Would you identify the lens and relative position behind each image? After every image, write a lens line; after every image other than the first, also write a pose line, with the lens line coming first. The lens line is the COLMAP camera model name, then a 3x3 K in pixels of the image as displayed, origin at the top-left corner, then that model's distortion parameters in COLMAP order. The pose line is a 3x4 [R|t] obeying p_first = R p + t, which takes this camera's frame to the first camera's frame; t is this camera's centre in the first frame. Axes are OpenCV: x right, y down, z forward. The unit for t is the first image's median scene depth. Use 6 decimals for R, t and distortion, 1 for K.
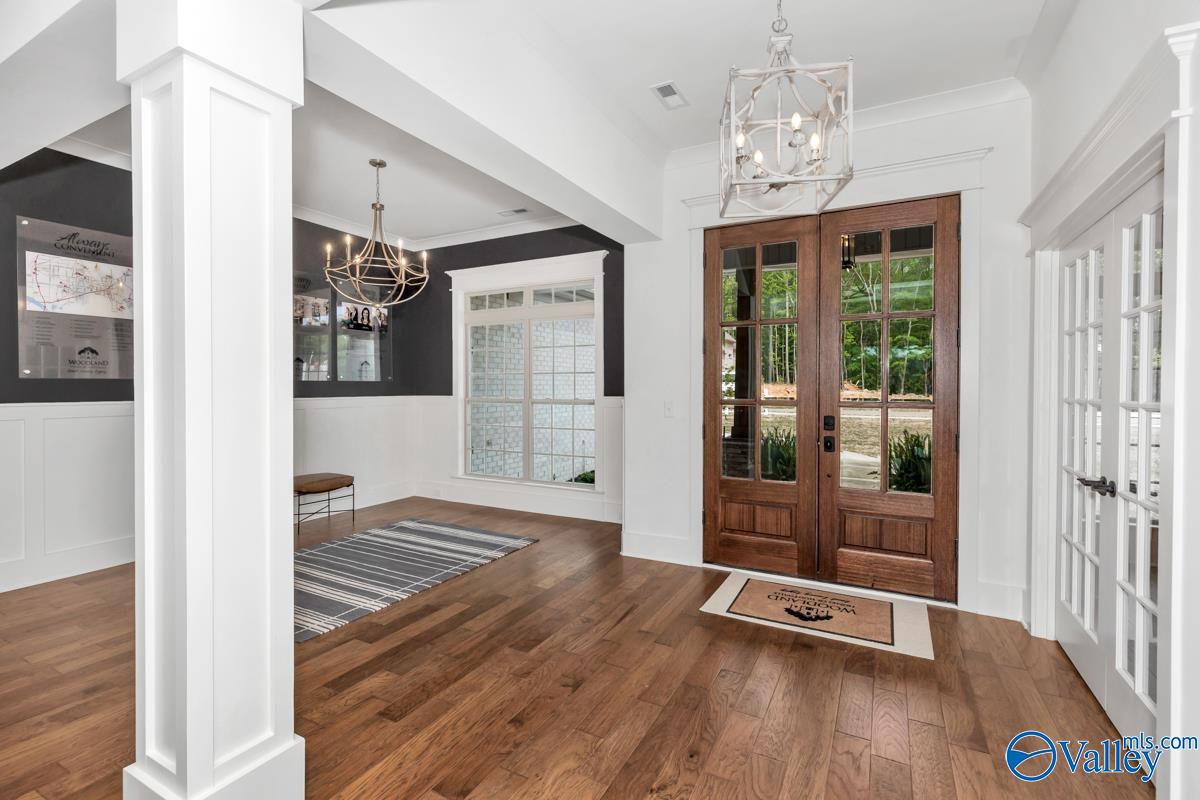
lens RADIAL K [[541.3, 0, 595.4], [0, 541.3, 392.8], [0, 0, 1]] dist [0.000808, -0.001819]
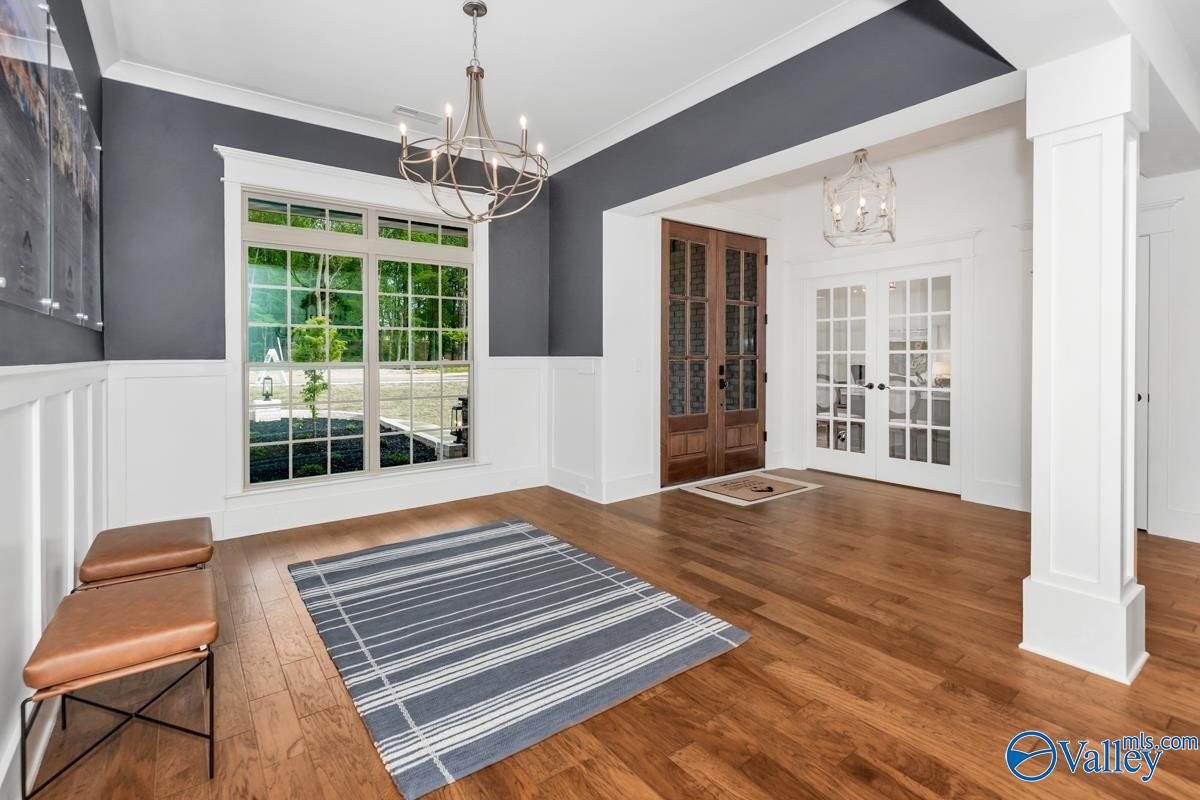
lens RADIAL K [[541.3, 0, 615.8], [0, 541.3, 358.0], [0, 0, 1]] dist [0.000808, -0.001819]
pose [[0.425922, -0.009961, 0.904705, -1.056293], [0.012984, 0.999904, 0.004896, 0.011746], [-0.904667, 0.009661, 0.426010, 0.622227]]
